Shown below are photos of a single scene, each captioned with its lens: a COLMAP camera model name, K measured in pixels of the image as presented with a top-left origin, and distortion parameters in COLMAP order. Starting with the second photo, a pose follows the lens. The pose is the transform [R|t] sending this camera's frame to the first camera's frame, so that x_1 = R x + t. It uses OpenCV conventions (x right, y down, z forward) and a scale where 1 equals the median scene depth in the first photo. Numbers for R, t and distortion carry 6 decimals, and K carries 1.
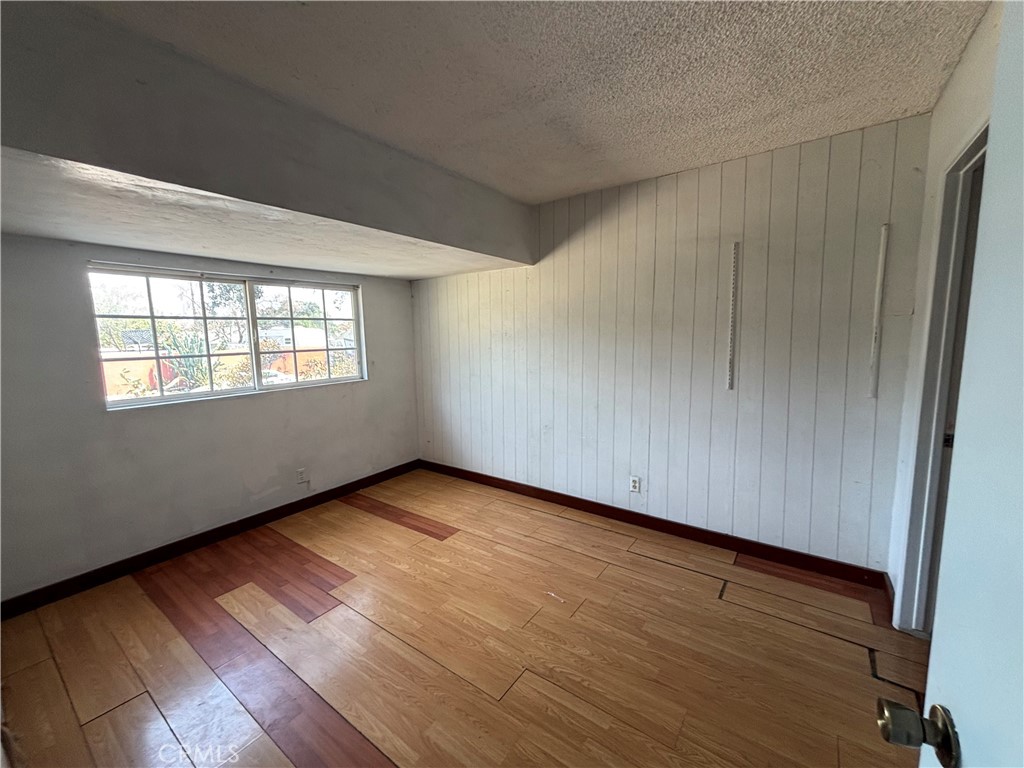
lens RADIAL K [[415.0, 0, 509.1], [0, 415.0, 380.9], [0, 0, 1]] dist [-0.000965, 0.000870]
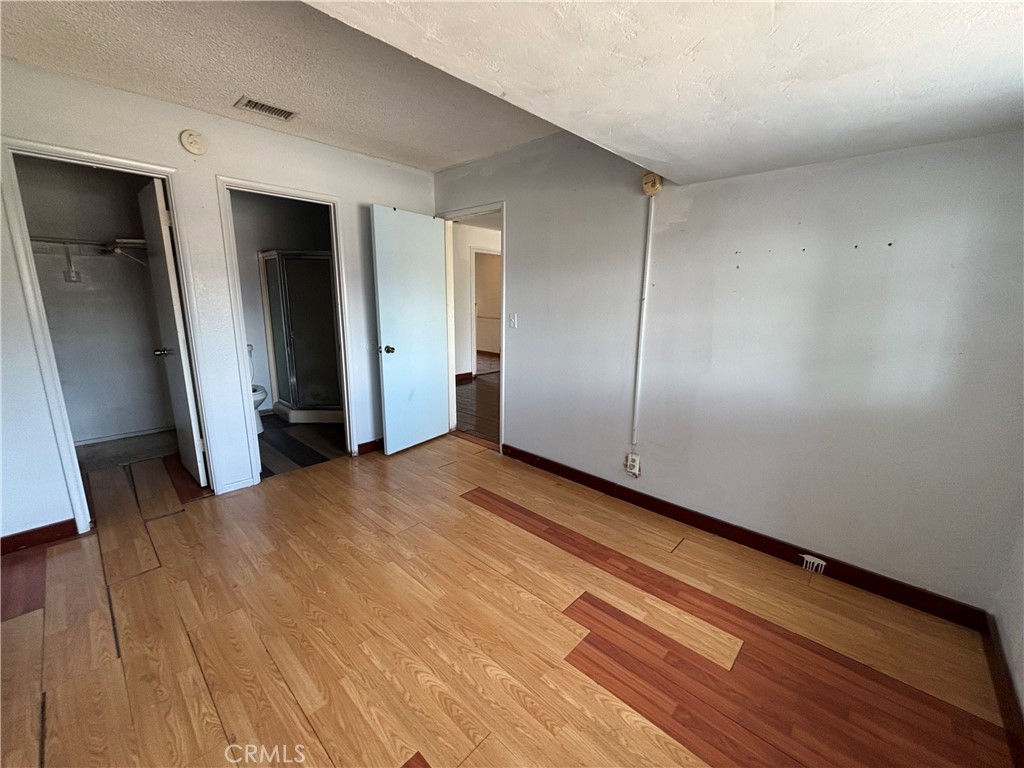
lens RADIAL K [[415.0, 0, 508.5], [0, 415.0, 380.9], [0, 0, 1]] dist [-0.000965, 0.000870]
pose [[-0.991956, -0.017365, 0.125383, -0.350755], [0.023523, 0.948000, 0.317400, -0.143126], [-0.124374, 0.317796, -0.939966, 1.467199]]
